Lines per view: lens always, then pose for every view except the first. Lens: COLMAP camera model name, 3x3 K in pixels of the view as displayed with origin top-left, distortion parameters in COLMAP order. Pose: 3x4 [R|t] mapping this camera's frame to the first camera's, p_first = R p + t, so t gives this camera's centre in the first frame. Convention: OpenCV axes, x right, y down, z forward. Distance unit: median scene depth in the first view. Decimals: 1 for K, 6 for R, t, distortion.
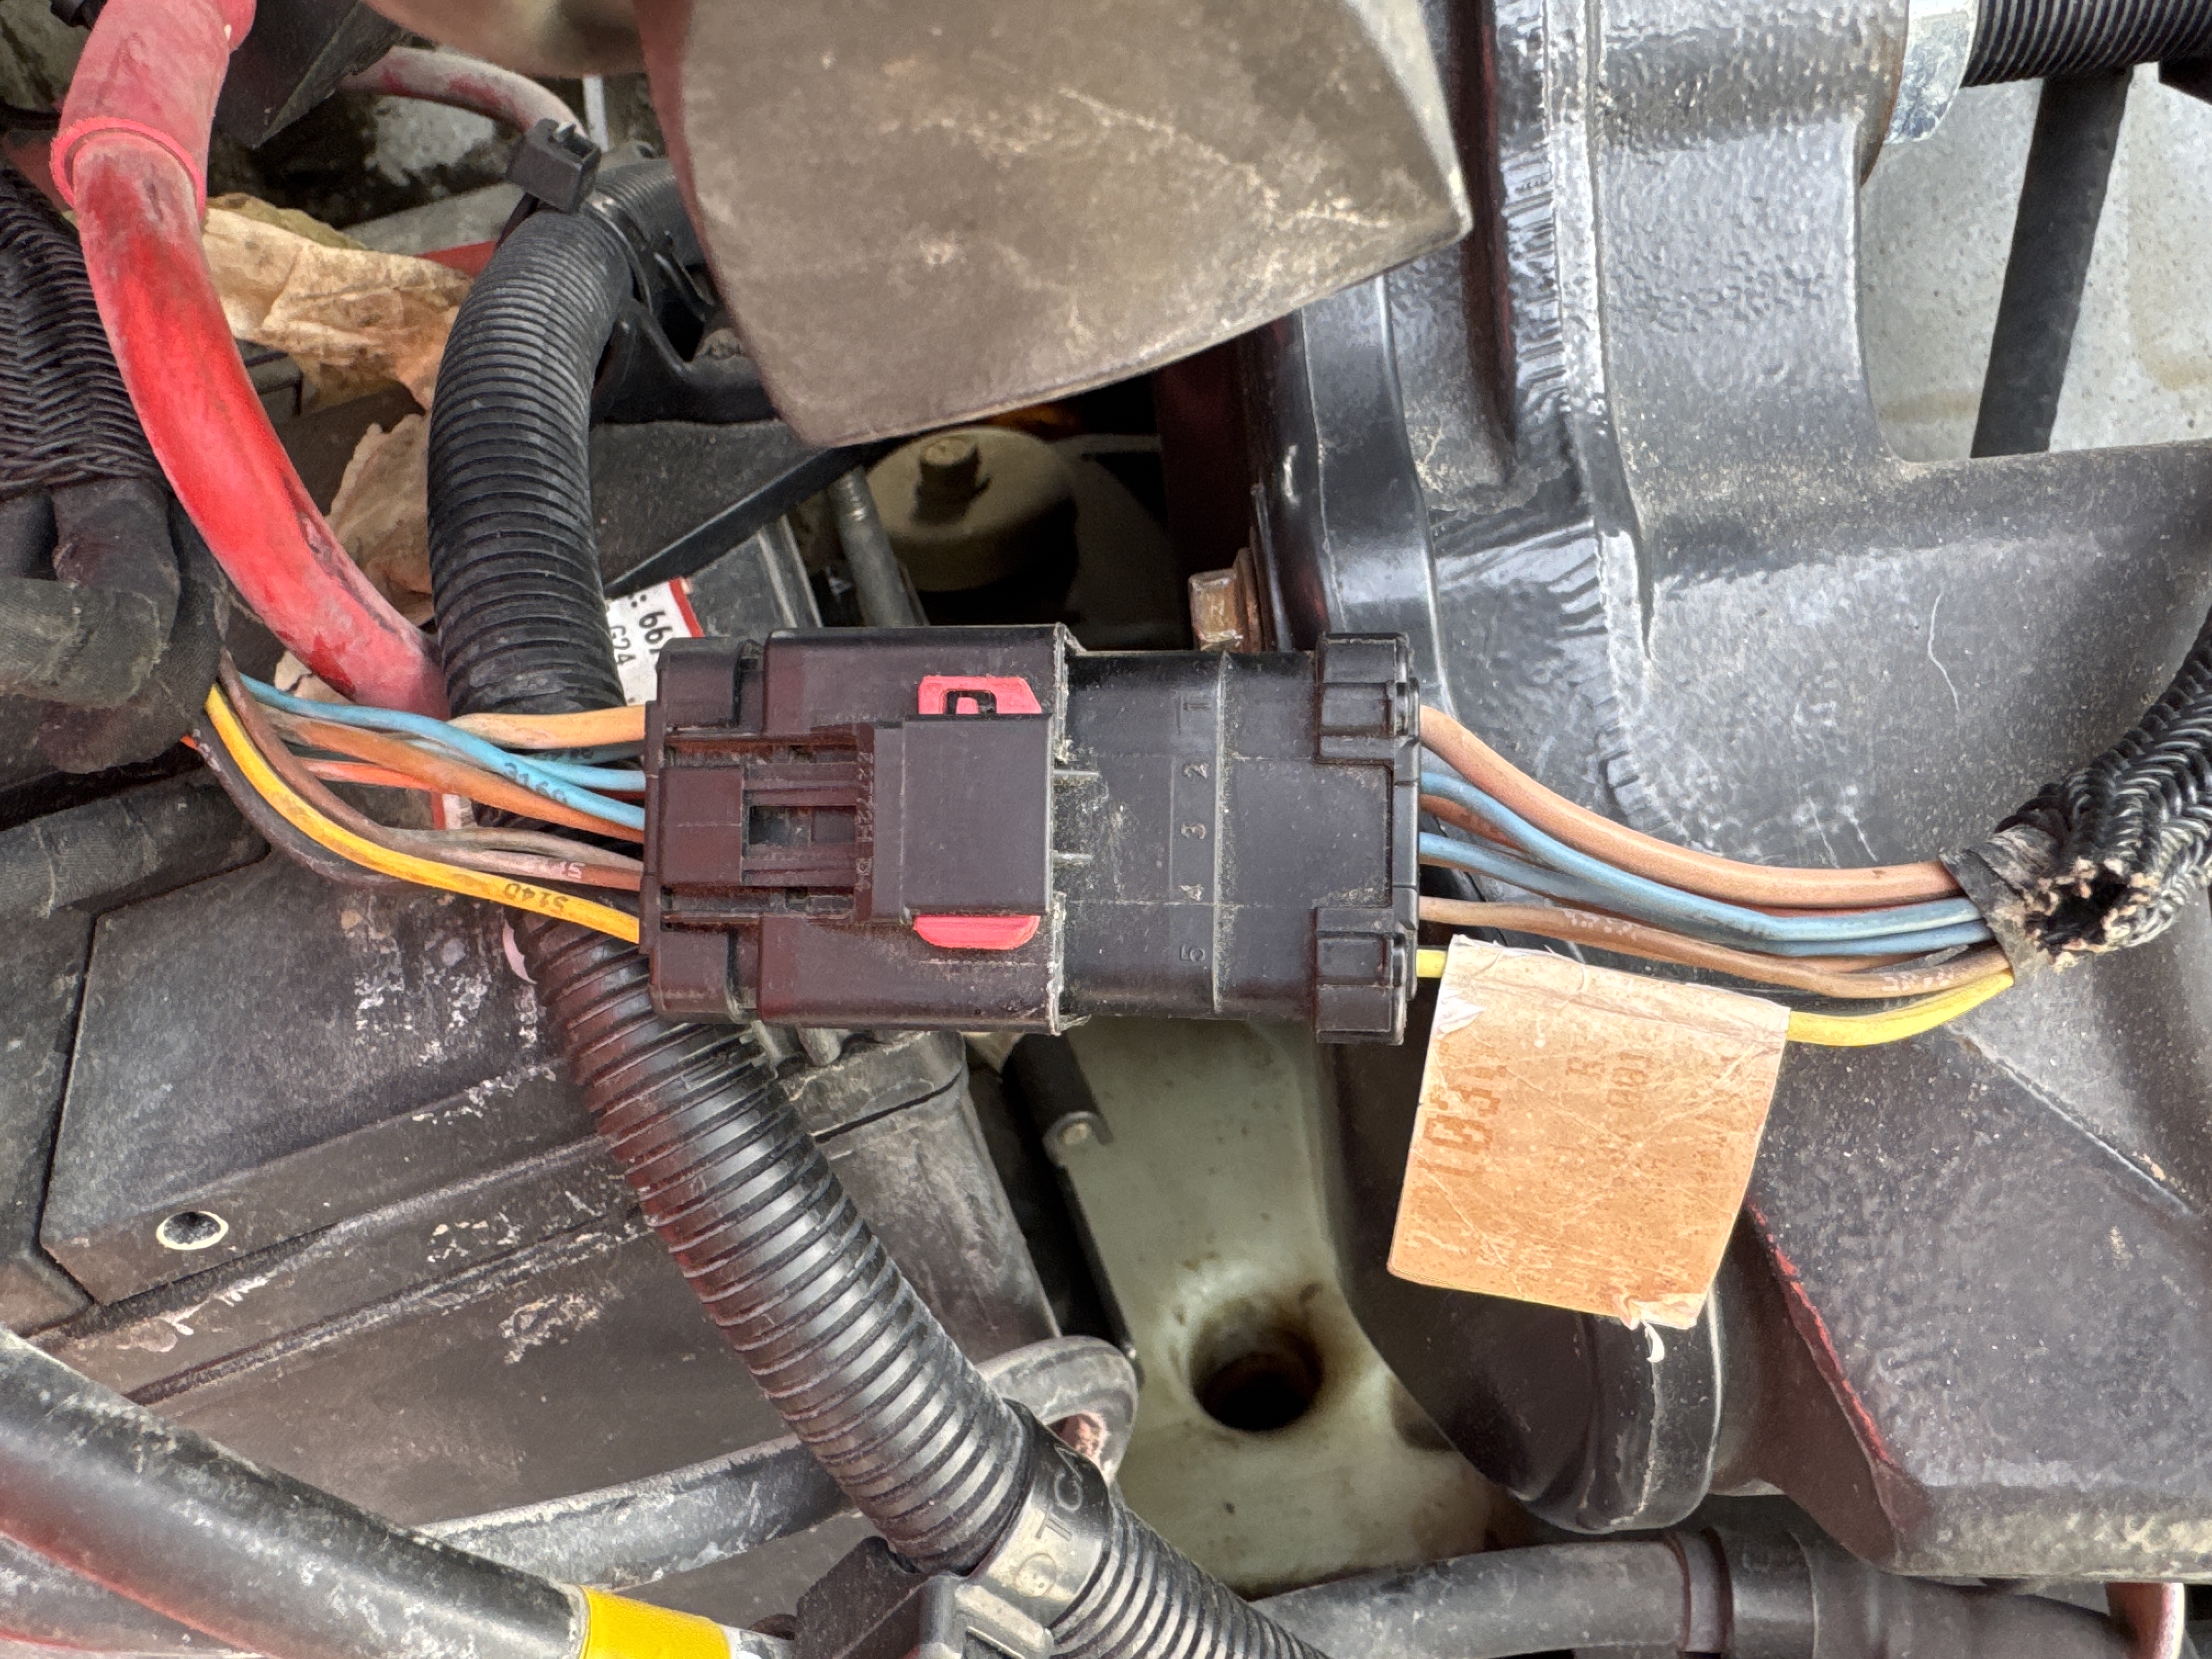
lens RADIAL K [[1607.5, 0, 1078.4], [0, 1607.5, 887.7], [0, 0, 1]] dist [0.023636, -0.019661]
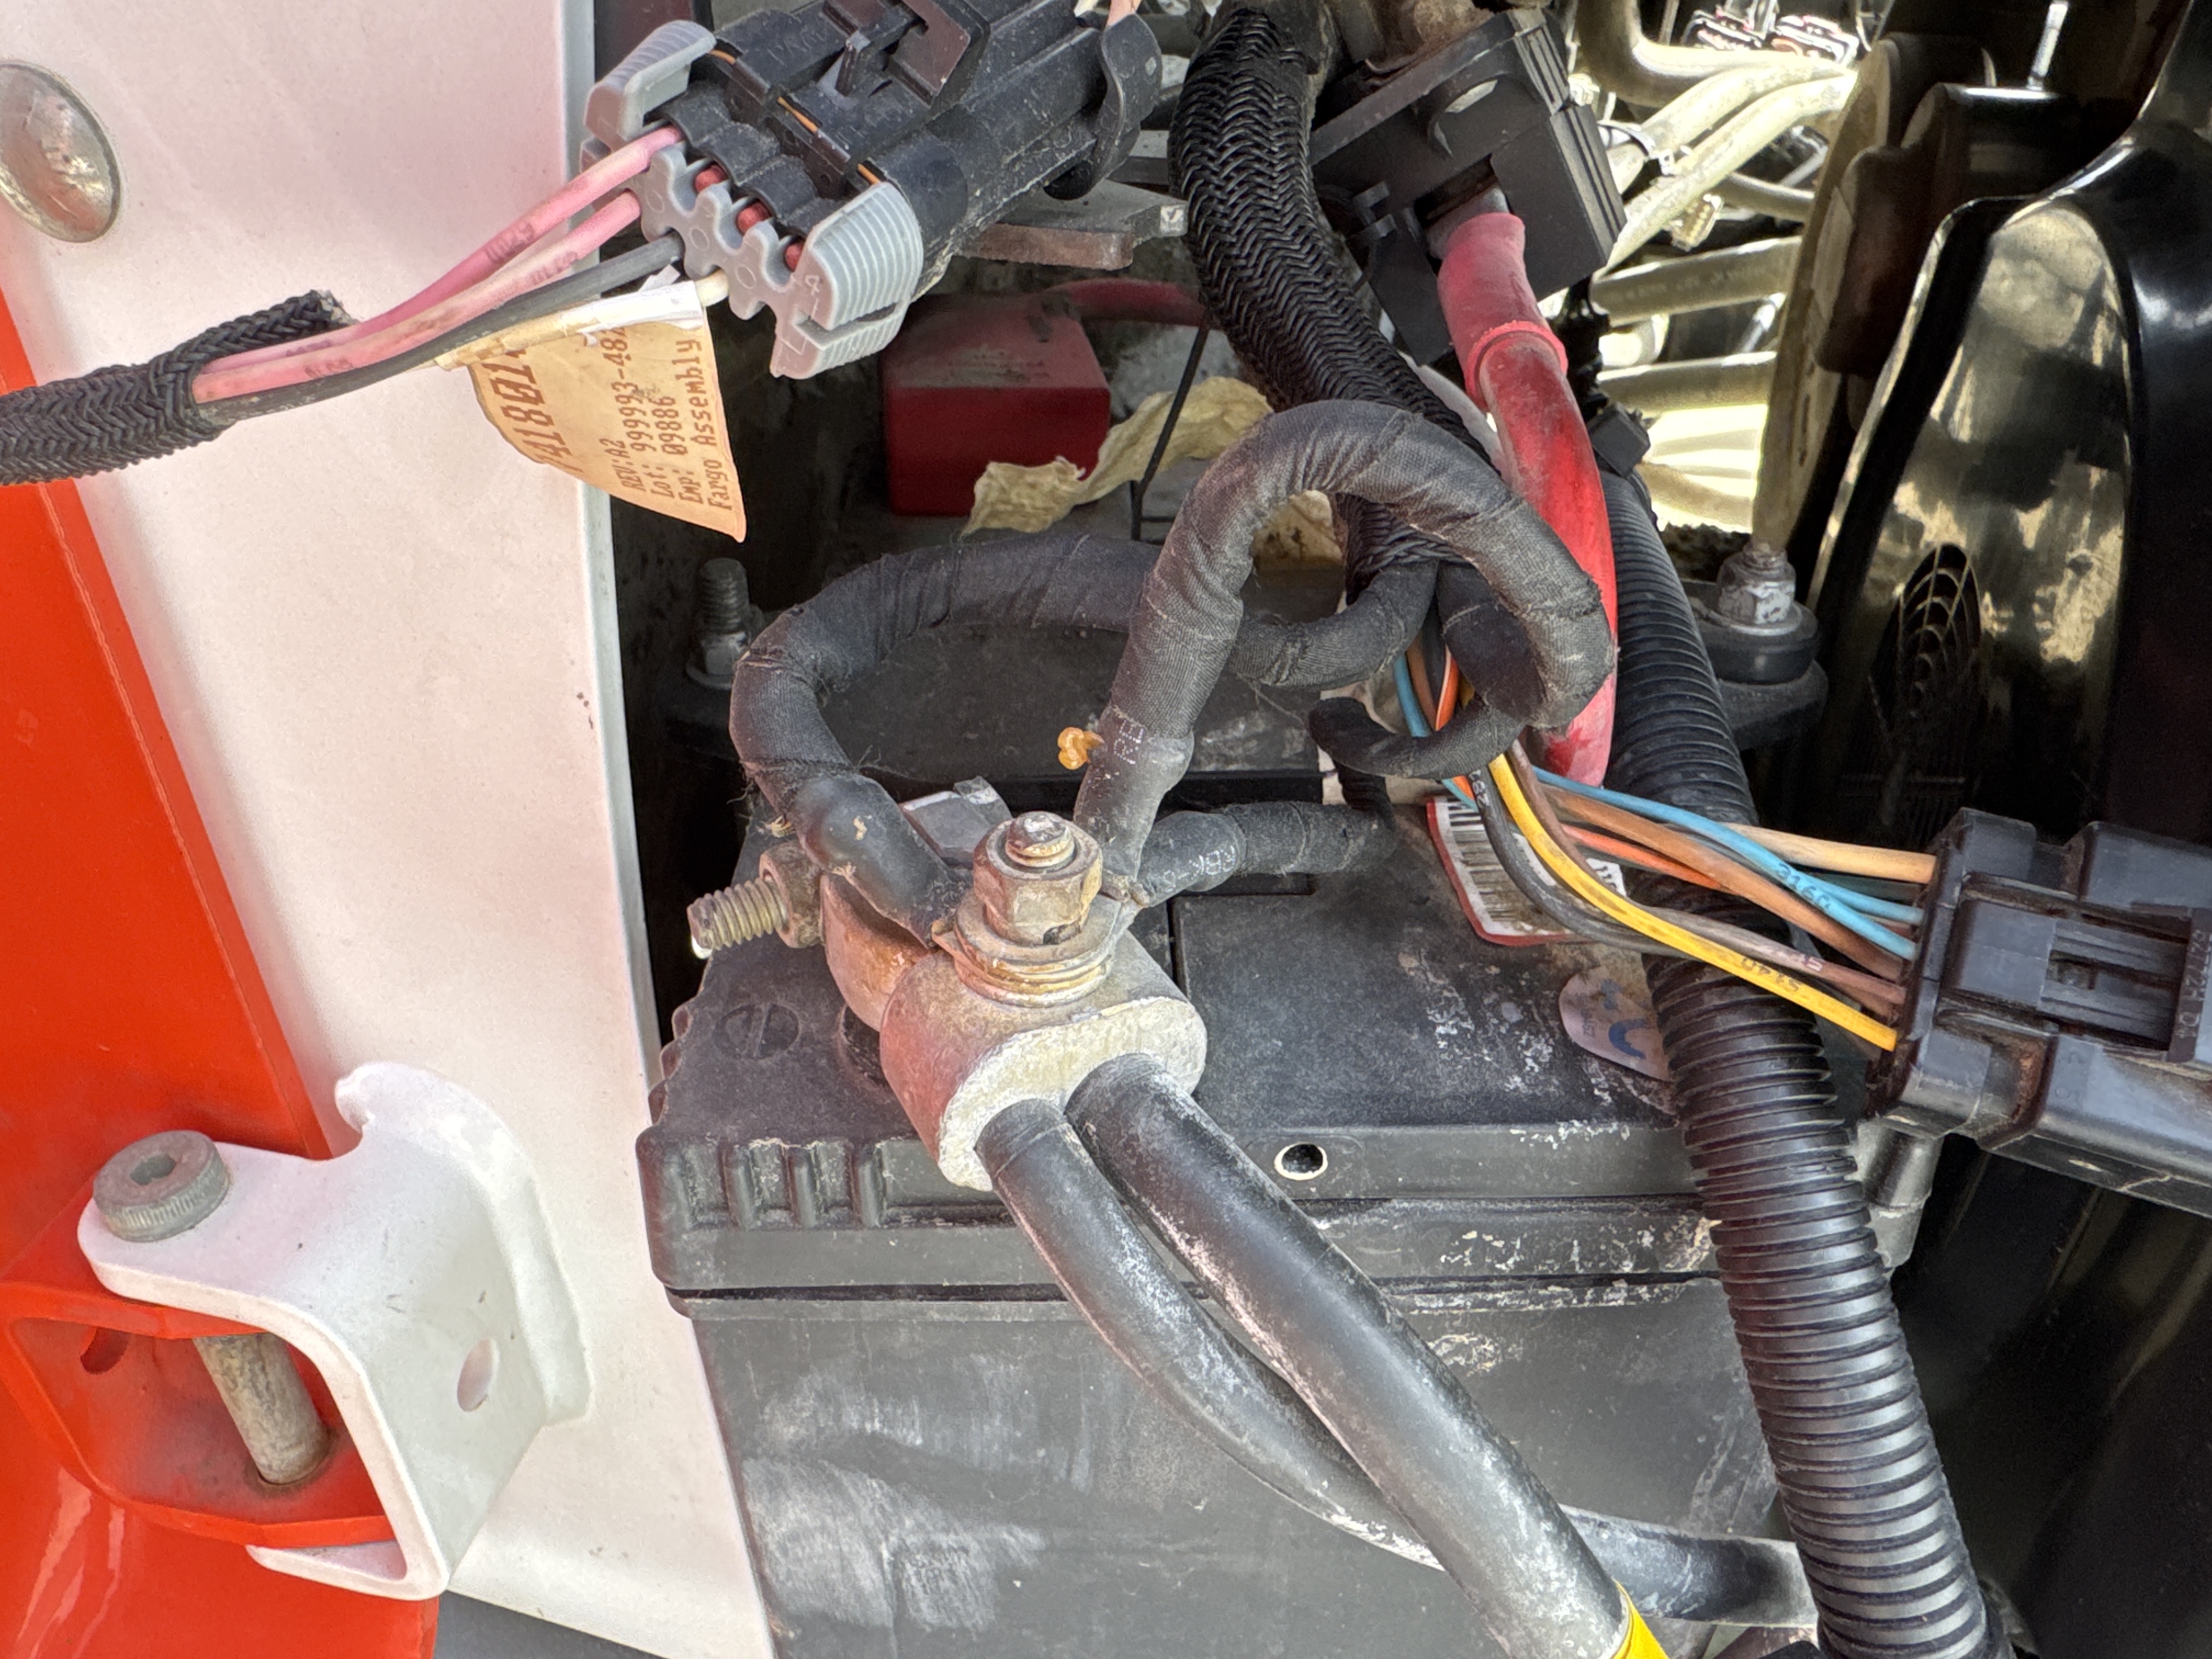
lens RADIAL K [[1607.5, 0, 1112.4], [0, 1607.5, 832.3], [0, 0, 1]] dist [0.023636, -0.019661]
pose [[0.945884, 0.291823, -0.141927, -0.570042], [-0.315890, 0.928148, -0.196861, 0.257654], [0.074280, 0.231041, 0.970104, -0.207197]]
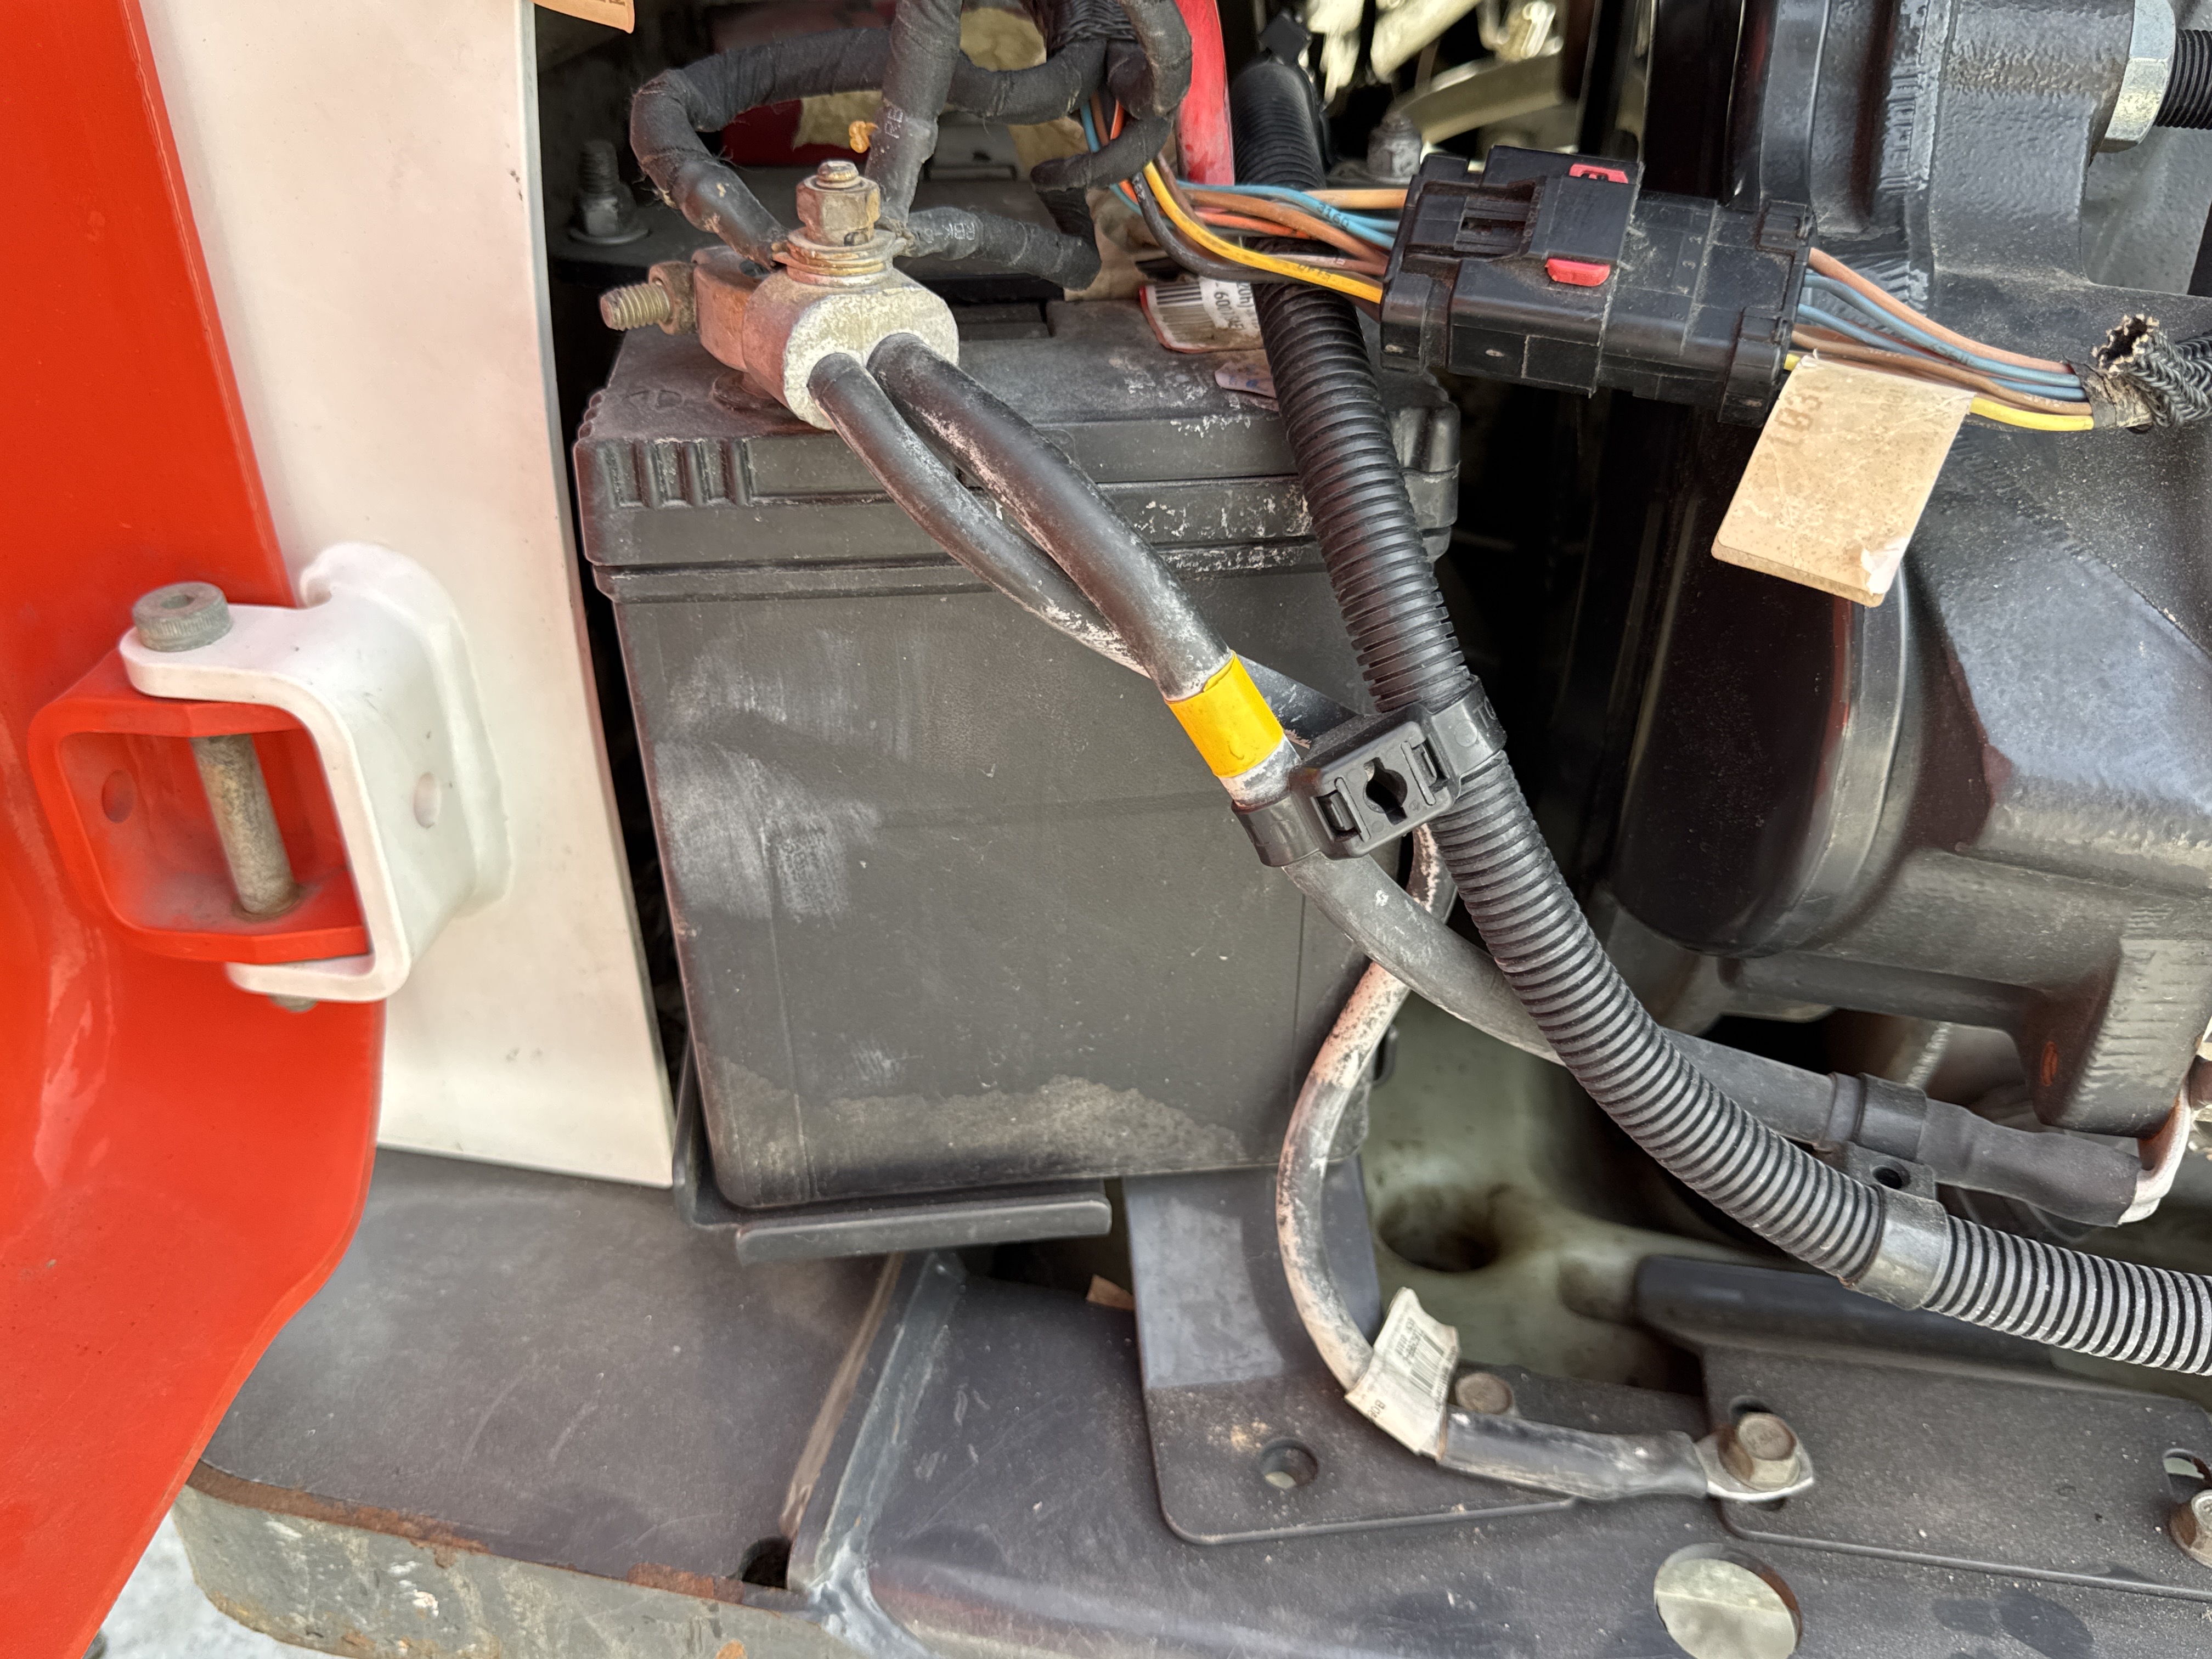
lens RADIAL K [[1848.2, 0, 1109.0], [0, 1848.2, 823.1], [0, 0, 1]] dist [0.087517, -0.082403]
pose [[0.966028, 0.245178, -0.081719, -0.199945], [-0.257503, 0.940025, -0.223710, 1.000978], [0.021969, 0.237153, 0.971224, -0.845280]]
